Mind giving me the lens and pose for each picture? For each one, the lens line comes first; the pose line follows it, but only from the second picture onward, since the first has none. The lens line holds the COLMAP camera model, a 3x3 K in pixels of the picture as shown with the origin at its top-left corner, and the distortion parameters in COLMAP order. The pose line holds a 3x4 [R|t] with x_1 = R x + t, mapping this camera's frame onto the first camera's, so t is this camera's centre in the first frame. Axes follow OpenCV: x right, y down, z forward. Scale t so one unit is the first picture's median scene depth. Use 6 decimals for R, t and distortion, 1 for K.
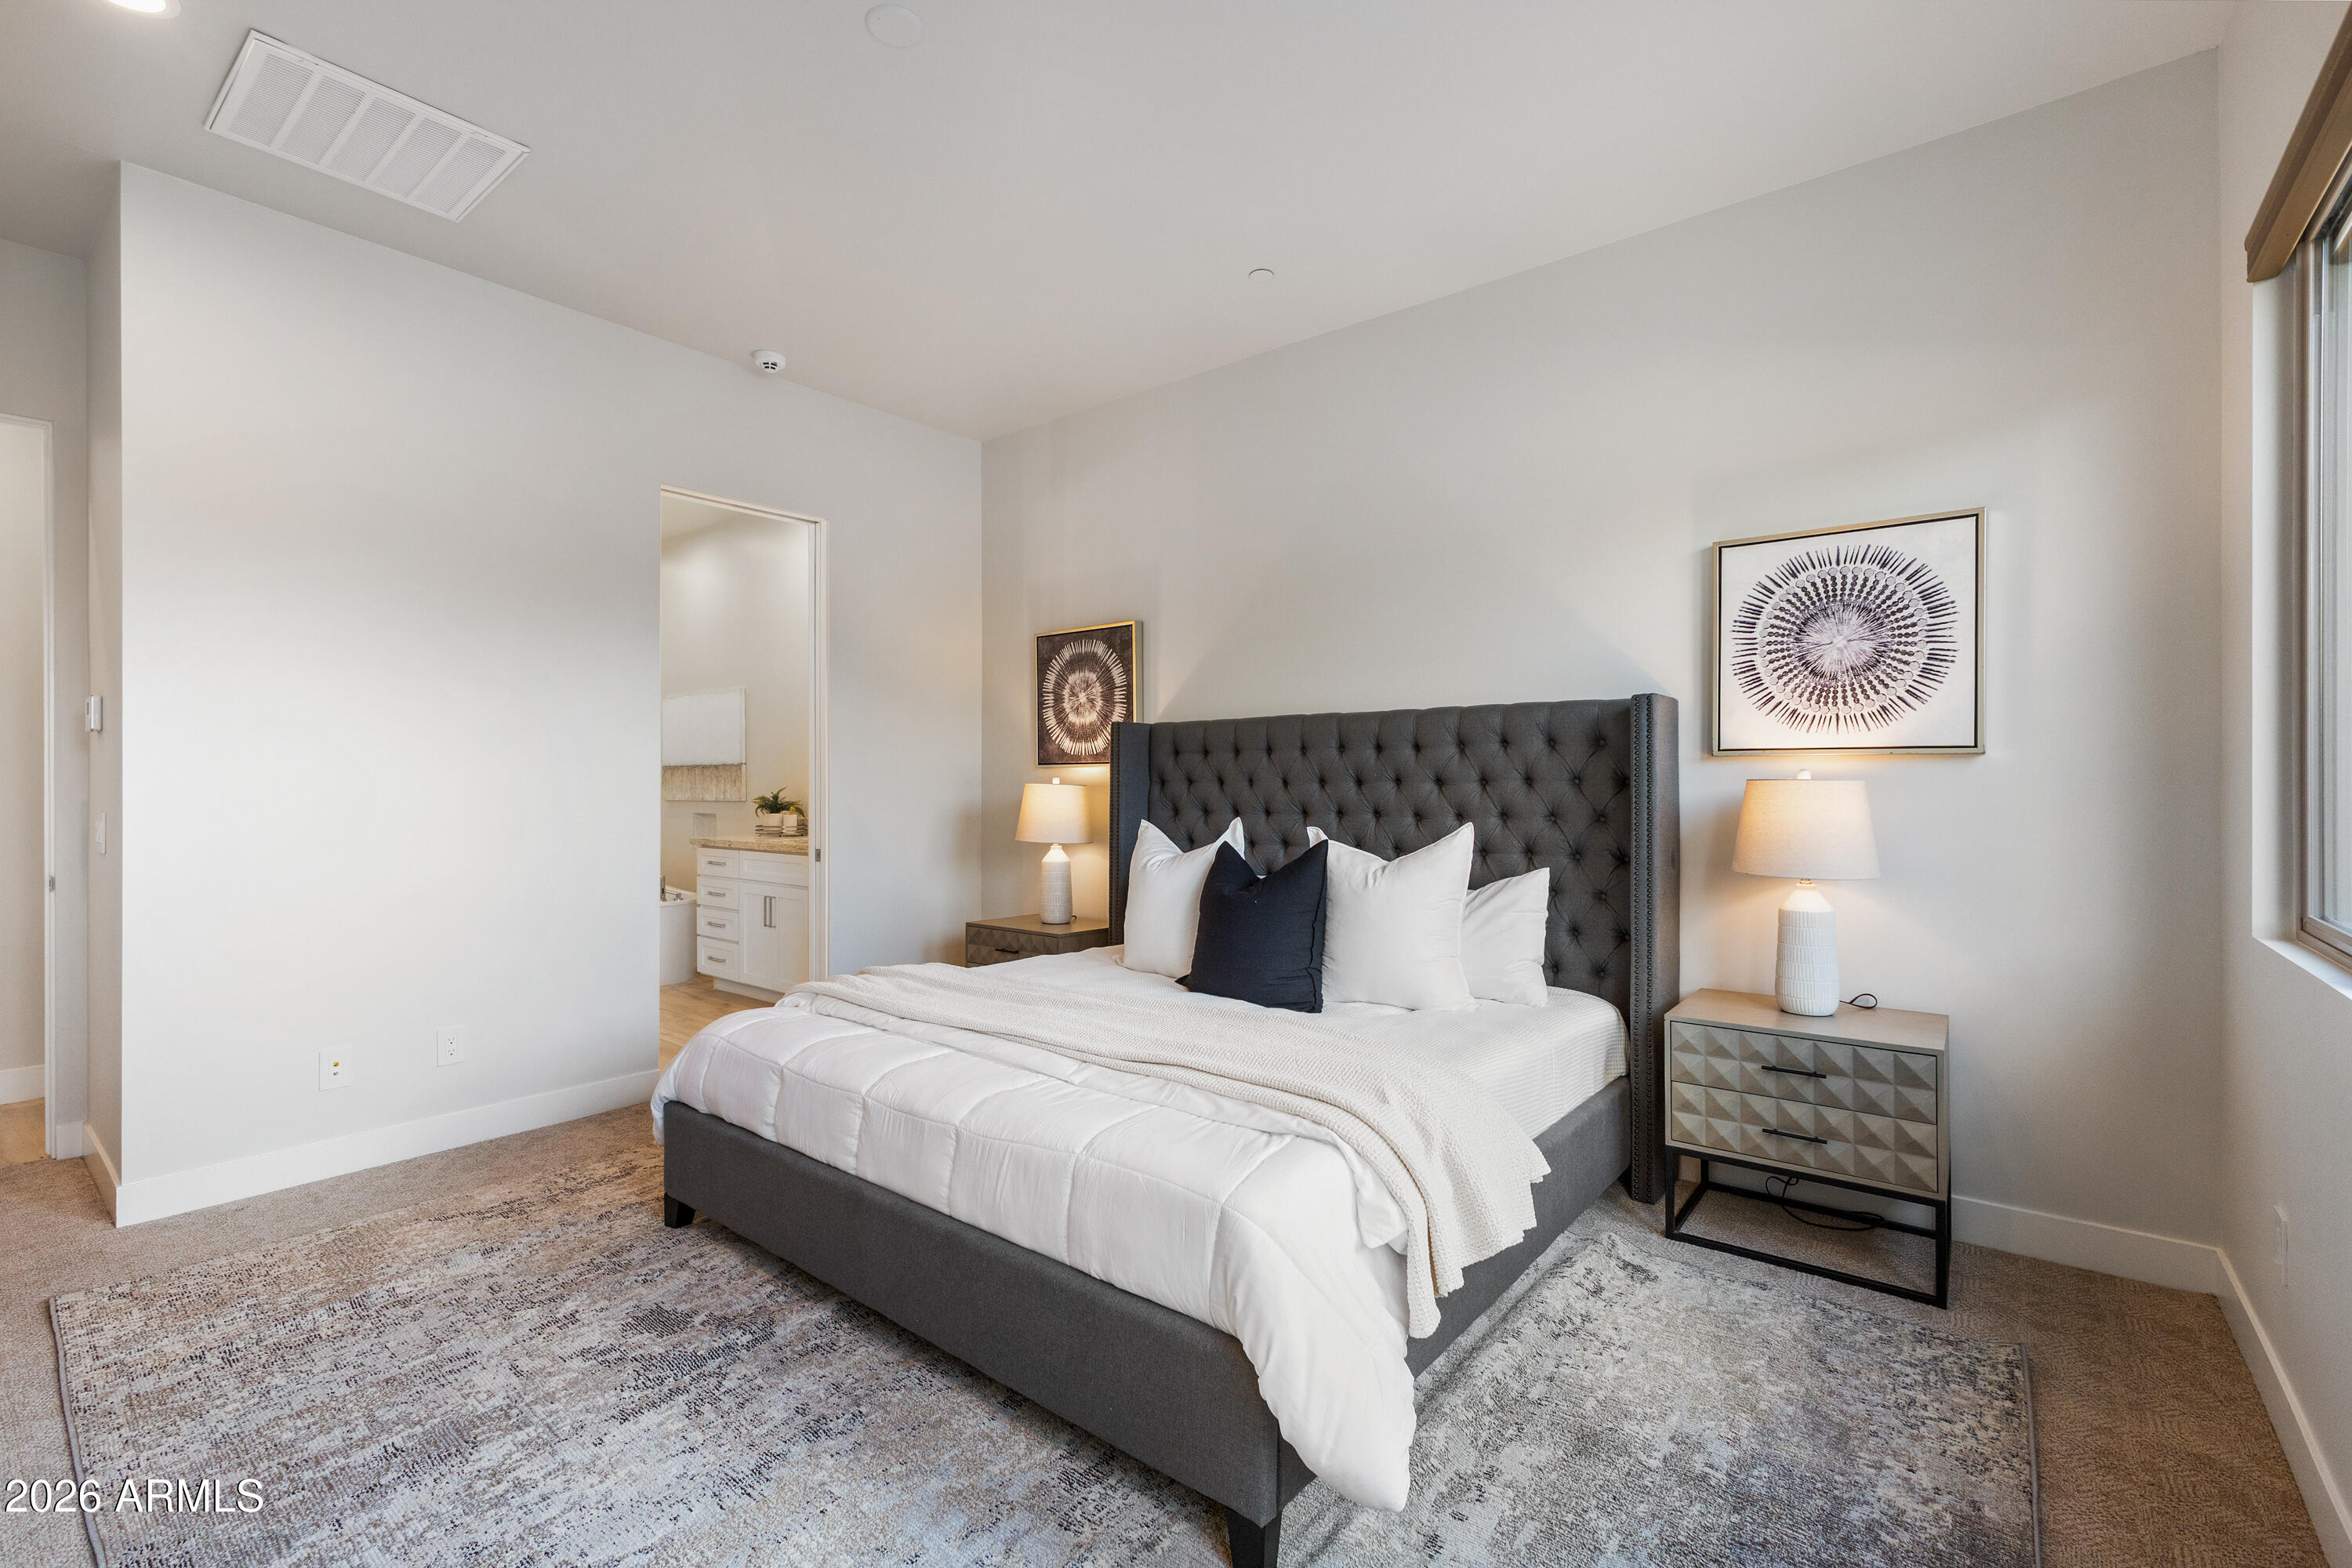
lens RADIAL K [[1028.8, 0, 1181.0], [0, 1028.8, 752.5], [0, 0, 1]] dist [0.011378, 0.000471]
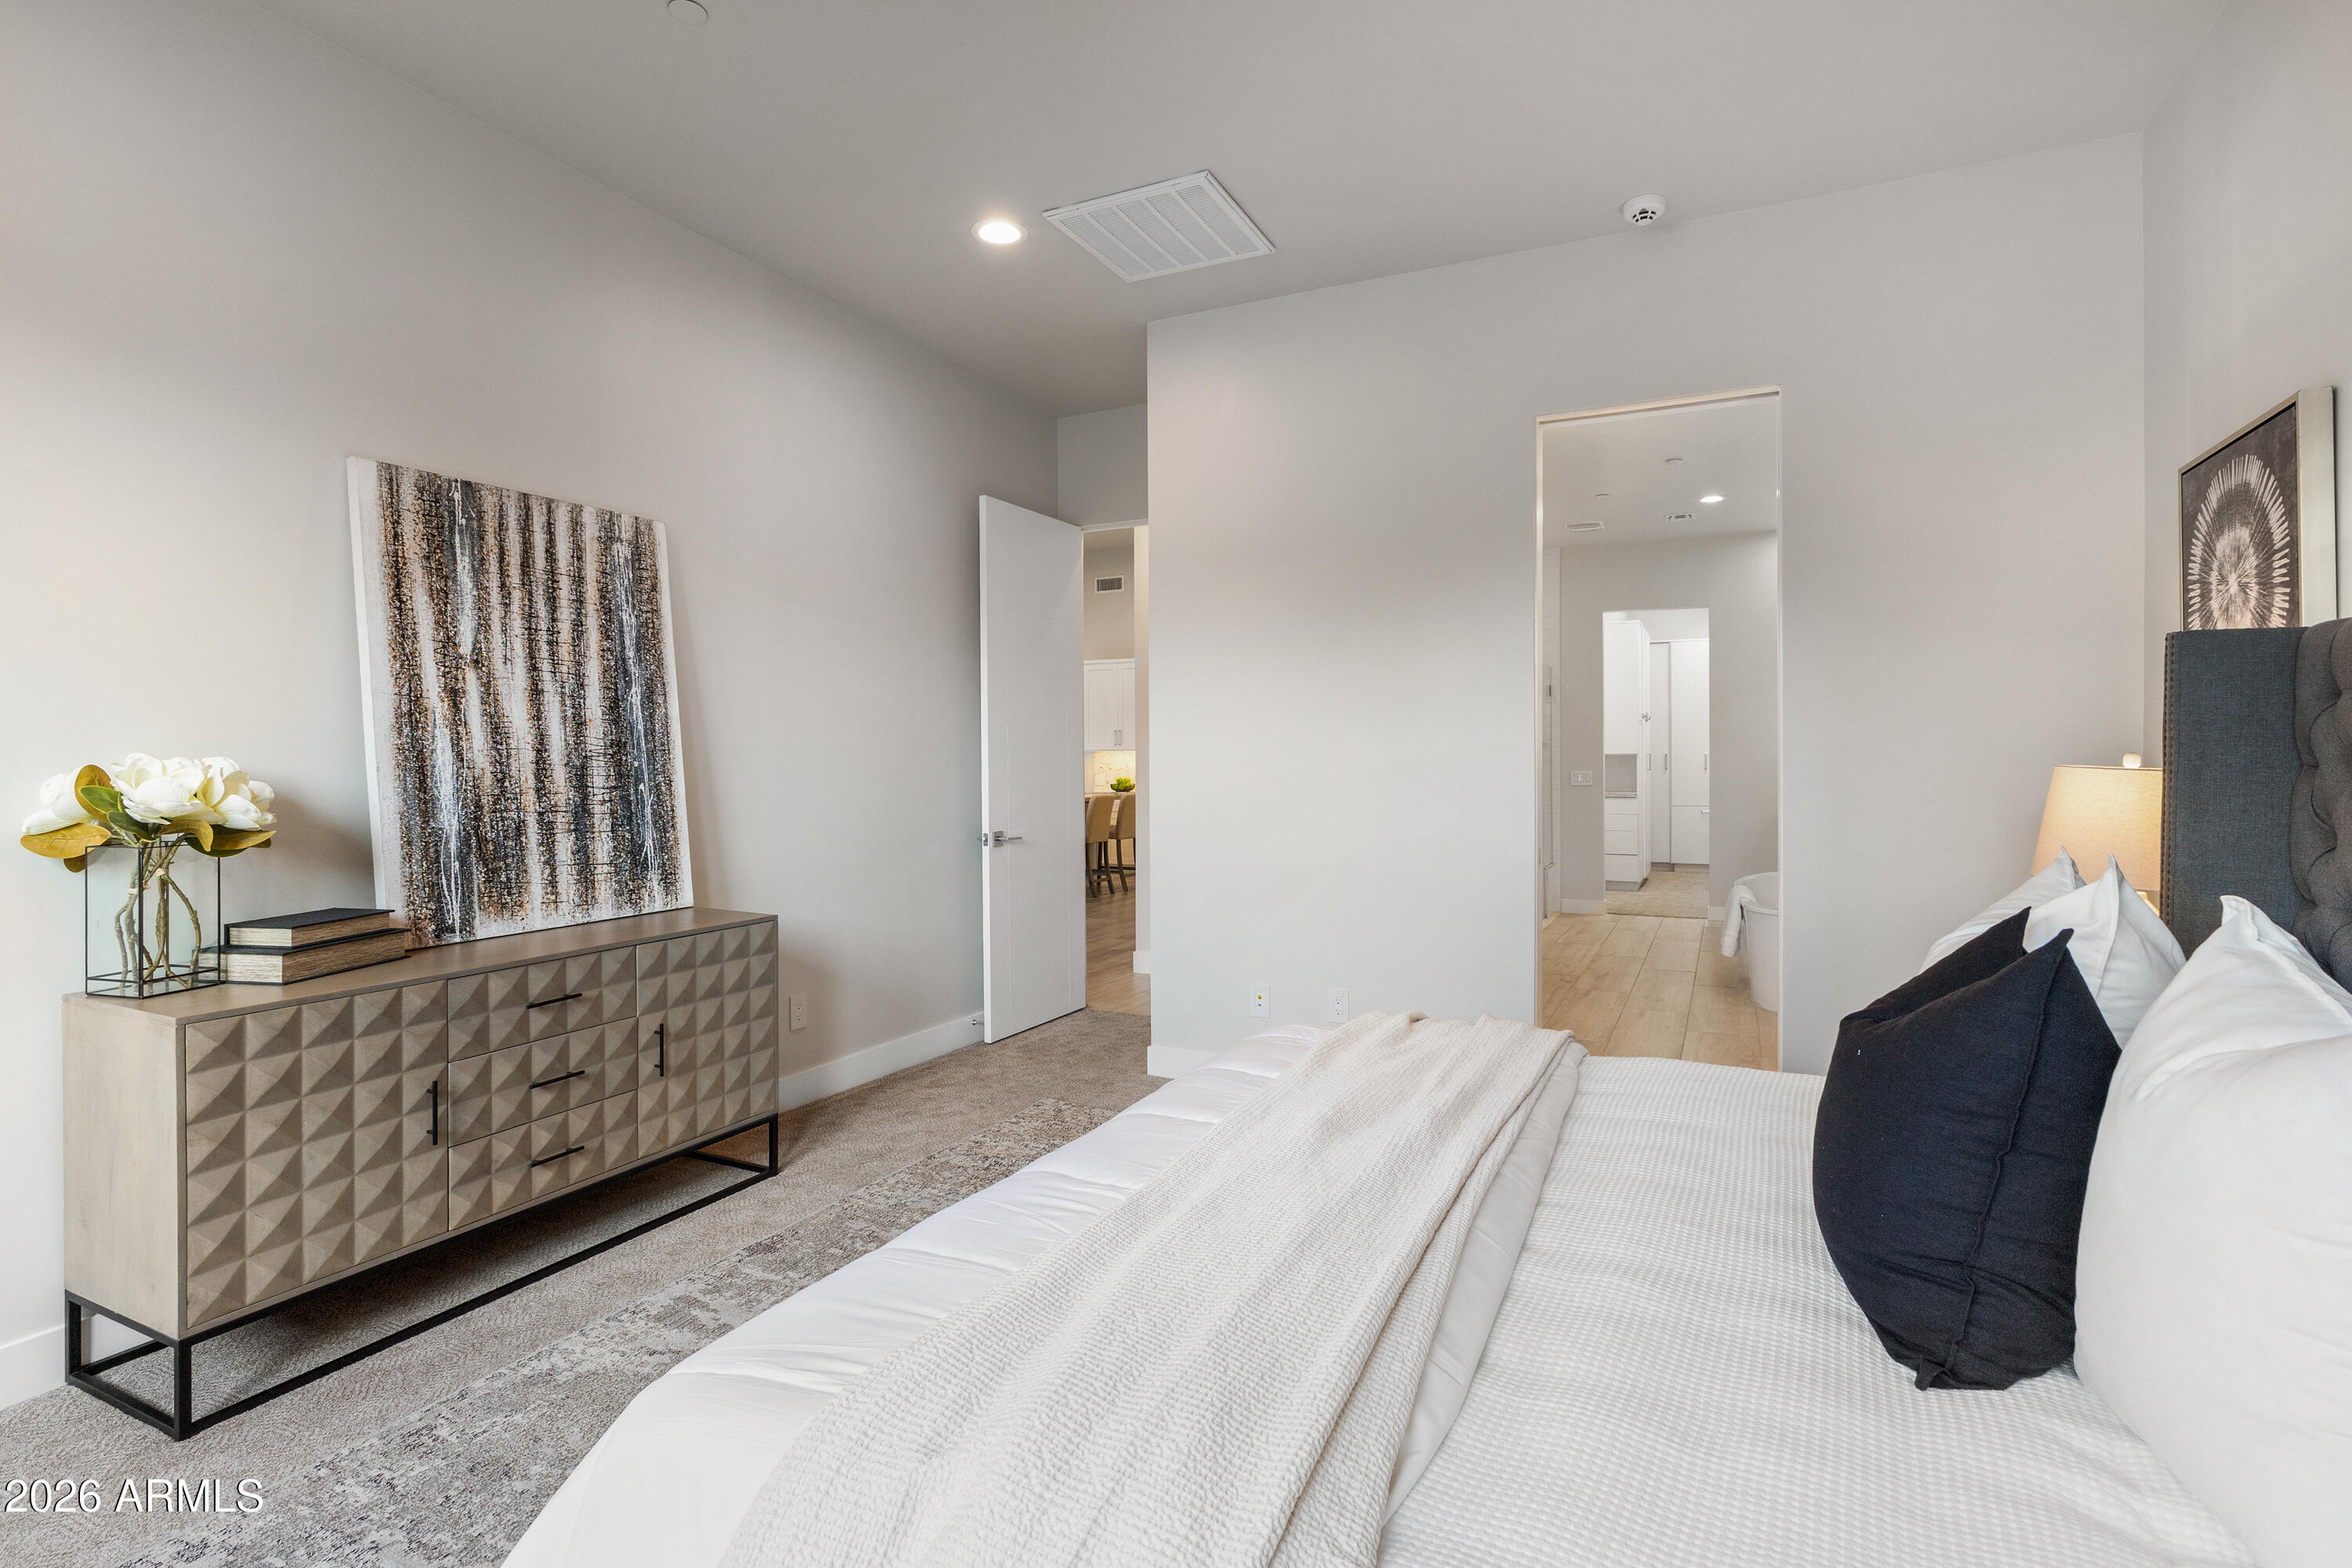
lens RADIAL K [[1142.6, 0, 1179.1], [0, 1142.6, 760.1], [0, 0, 1]] dist [-0.000526, -0.000191]
pose [[0.231620, 0.000081, -0.972806, 0.296444], [0.027234, 0.999608, 0.006567, 0.010455], [0.972425, -0.028014, 0.231526, 0.404443]]
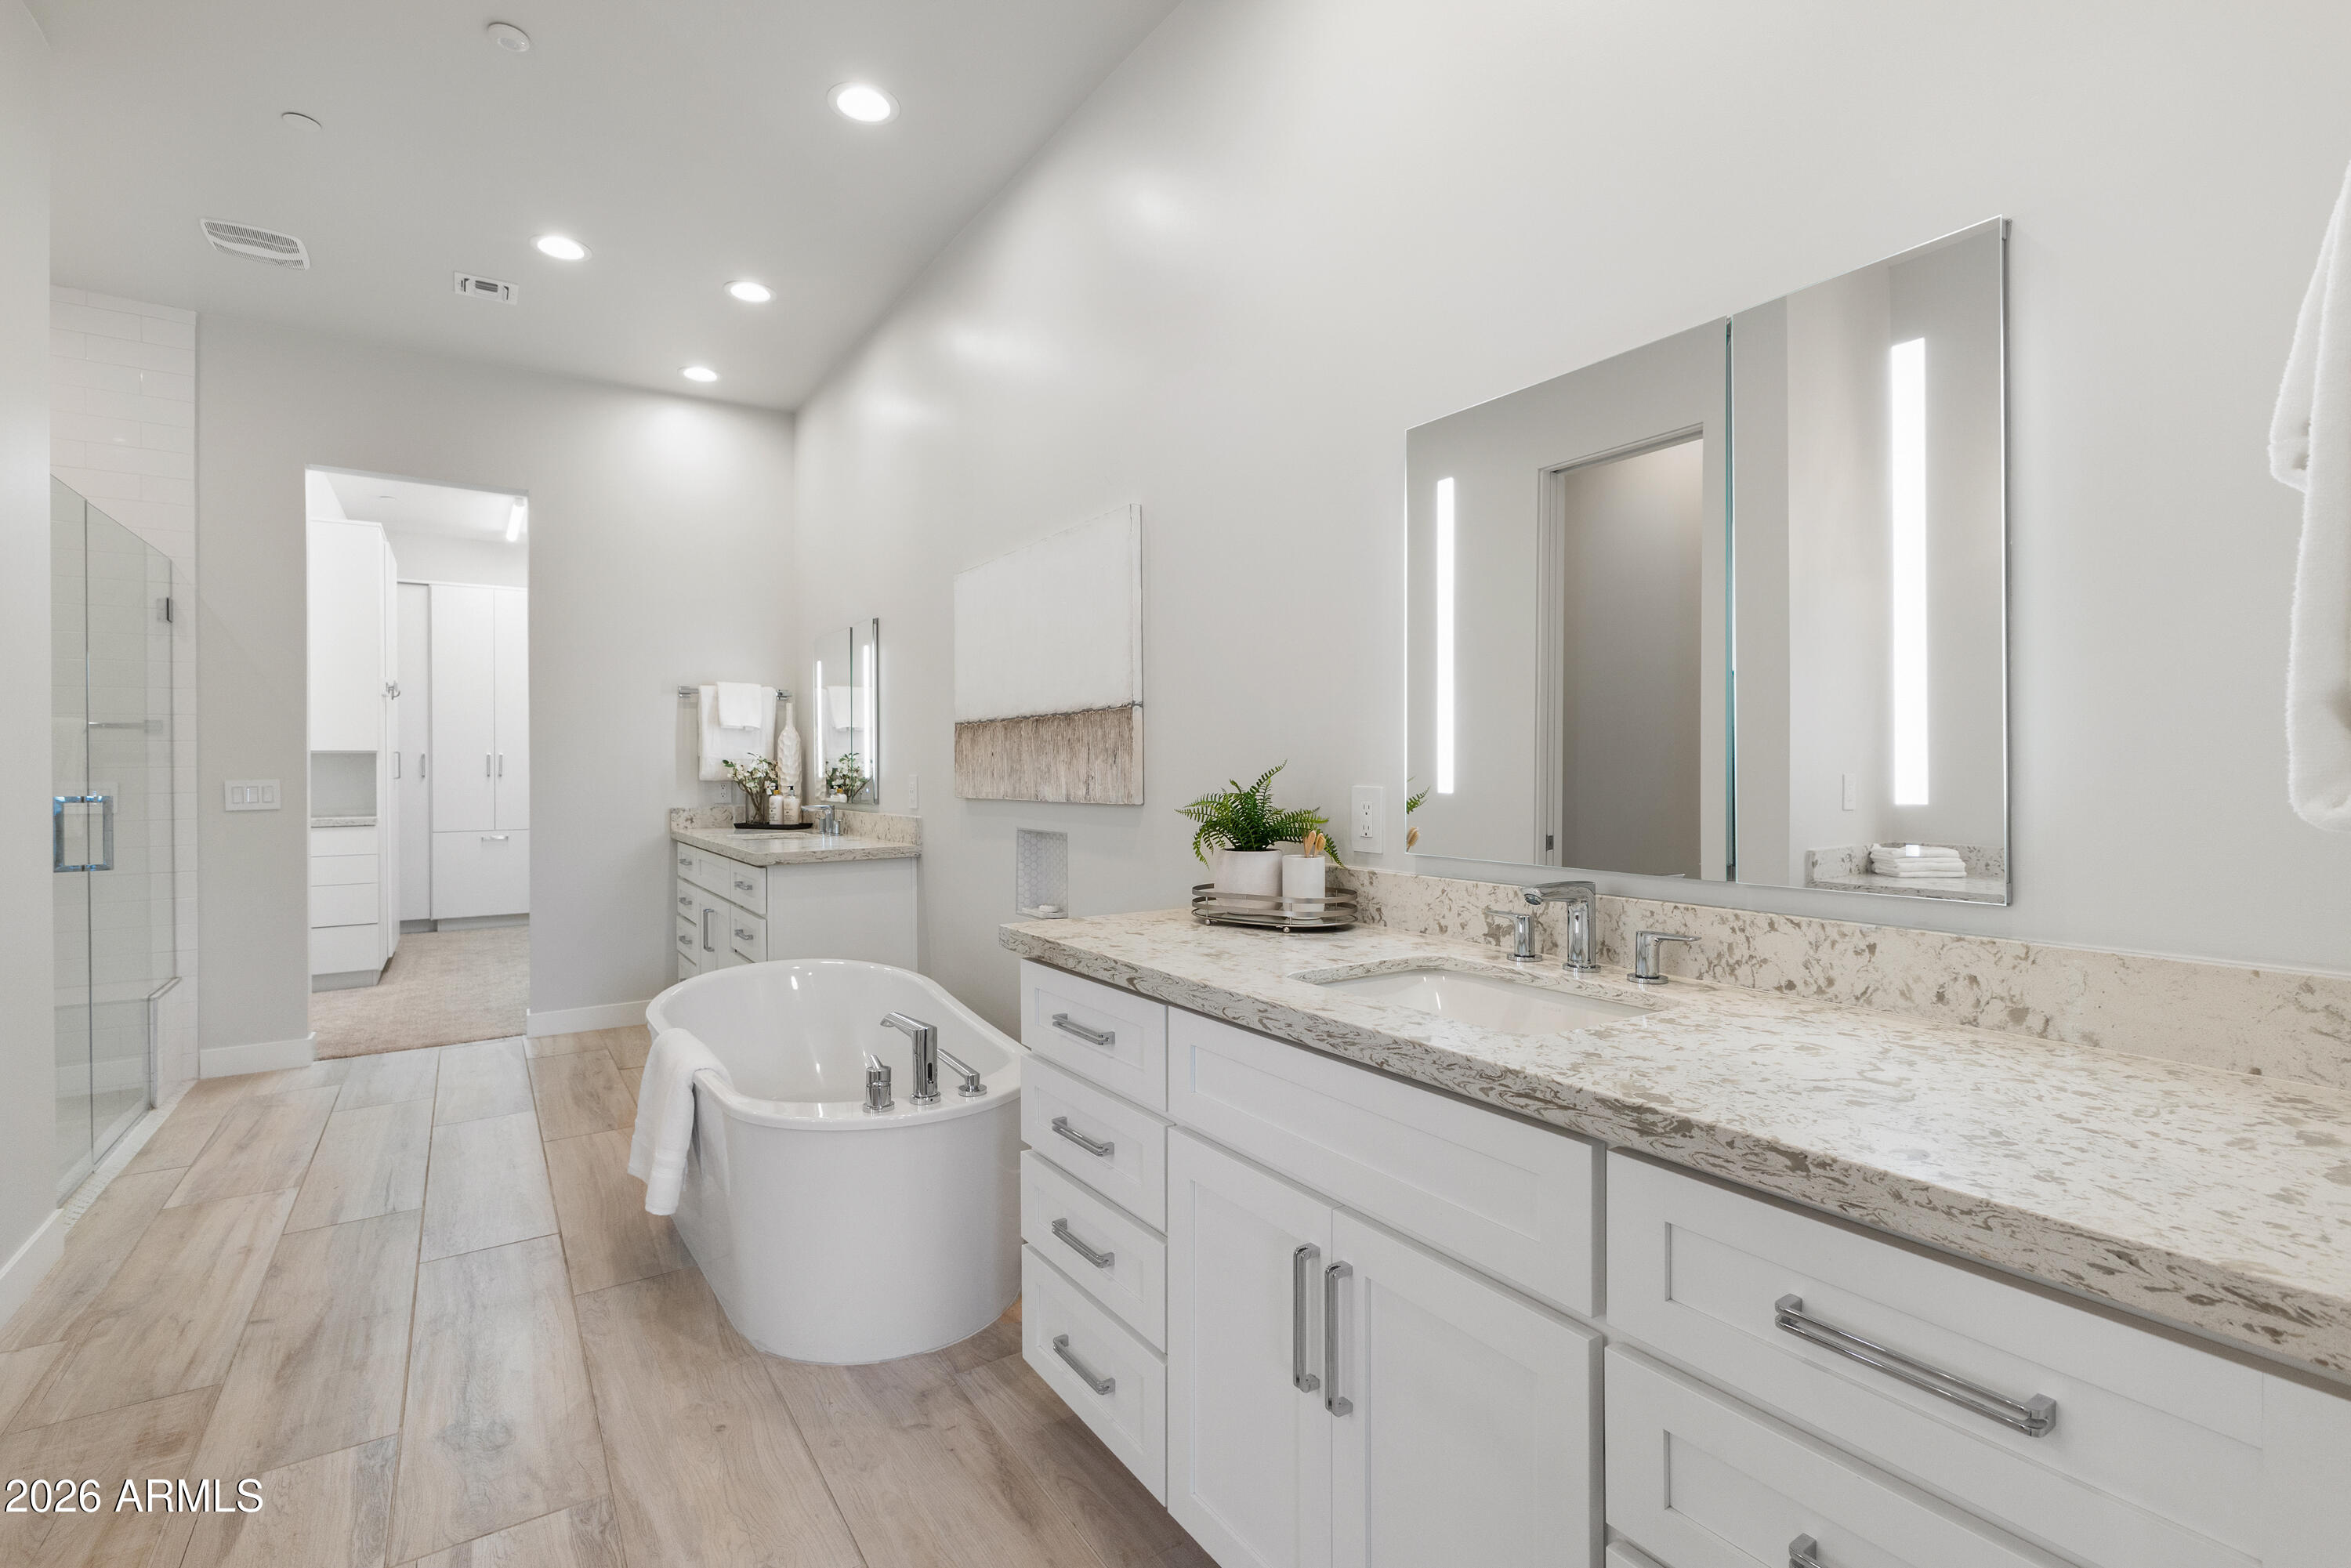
lens RADIAL K [[1077.3, 0, 1178.2], [0, 1077.3, 765.8], [0, 0, 1]] dist [0.003130, 0.000976]
pose [[0.954606, -0.002697, -0.297860, -0.406543], [0.011093, 0.999587, 0.026501, 0.031451], [0.297665, -0.028602, 0.954242, 0.874099]]
